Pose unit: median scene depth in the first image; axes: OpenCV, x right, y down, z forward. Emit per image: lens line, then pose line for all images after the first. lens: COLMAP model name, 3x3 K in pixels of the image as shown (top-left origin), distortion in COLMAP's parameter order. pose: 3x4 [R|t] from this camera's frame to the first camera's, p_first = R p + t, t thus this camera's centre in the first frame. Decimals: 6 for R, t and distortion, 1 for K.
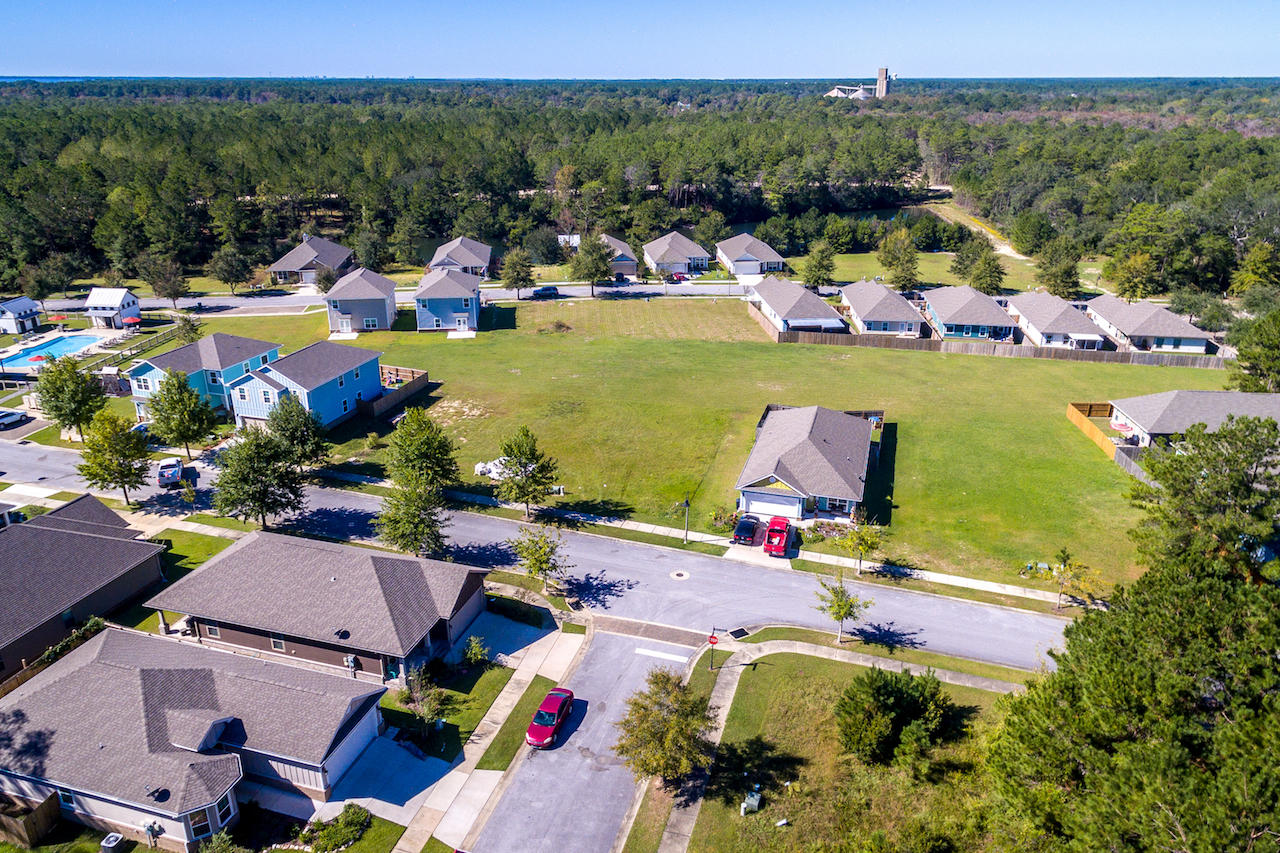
lens RADIAL K [[881.5, 0, 625.8], [0, 881.5, 430.7], [0, 0, 1]] dist [0.007902, -0.002768]
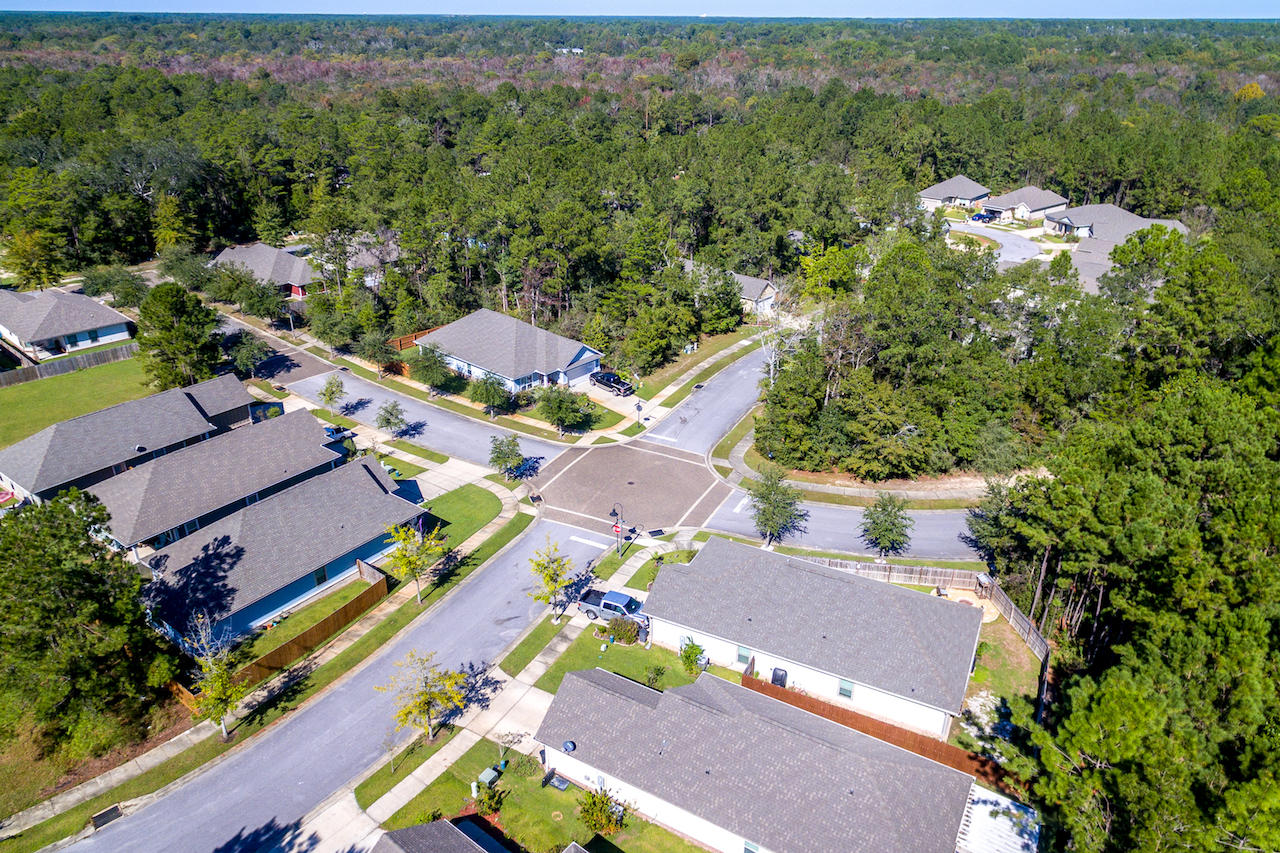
lens RADIAL K [[881.5, 0, 625.8], [0, 881.5, 430.7], [0, 0, 1]] dist [0.007902, -0.002768]
pose [[0.542114, -0.351211, 0.763389, 0.202886], [0.303035, 0.929048, 0.212228, -0.036379], [-0.783761, 0.116282, 0.610079, 0.086920]]
